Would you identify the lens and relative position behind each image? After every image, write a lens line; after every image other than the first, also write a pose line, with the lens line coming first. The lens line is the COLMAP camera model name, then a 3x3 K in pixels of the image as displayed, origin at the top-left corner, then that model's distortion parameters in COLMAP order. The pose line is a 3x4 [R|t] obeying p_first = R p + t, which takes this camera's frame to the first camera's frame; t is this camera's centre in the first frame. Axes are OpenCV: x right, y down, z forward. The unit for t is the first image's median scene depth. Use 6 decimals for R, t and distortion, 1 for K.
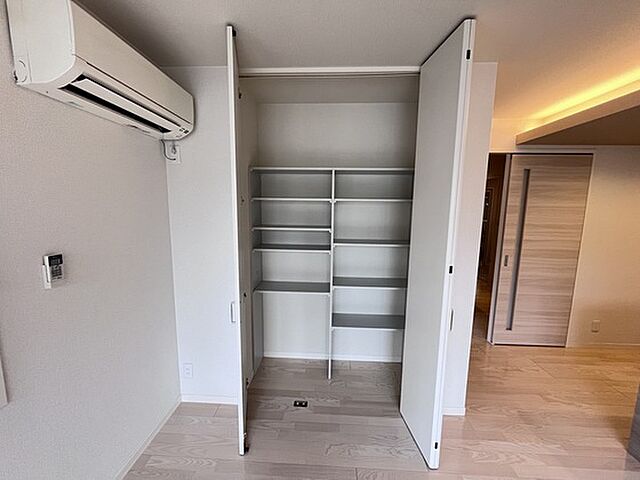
lens RADIAL K [[260.0, 0, 320.2], [0, 260.0, 238.0], [0, 0, 1]] dist [0.002013, 0.000142]
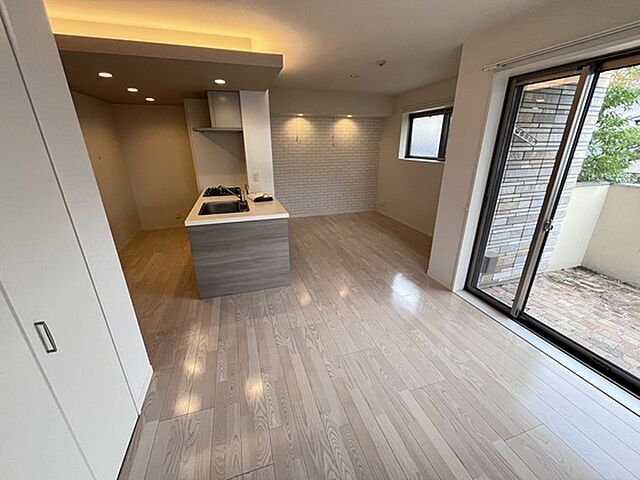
lens RADIAL K [[260.0, 0, 320.3], [0, 260.0, 240.0], [0, 0, 1]] dist [0.002013, 0.000142]
pose [[-0.346975, -0.334775, 0.876090, -0.365571], [0.122182, 0.910027, 0.396134, -0.072656], [-0.929882, 0.244491, -0.274853, 0.614451]]
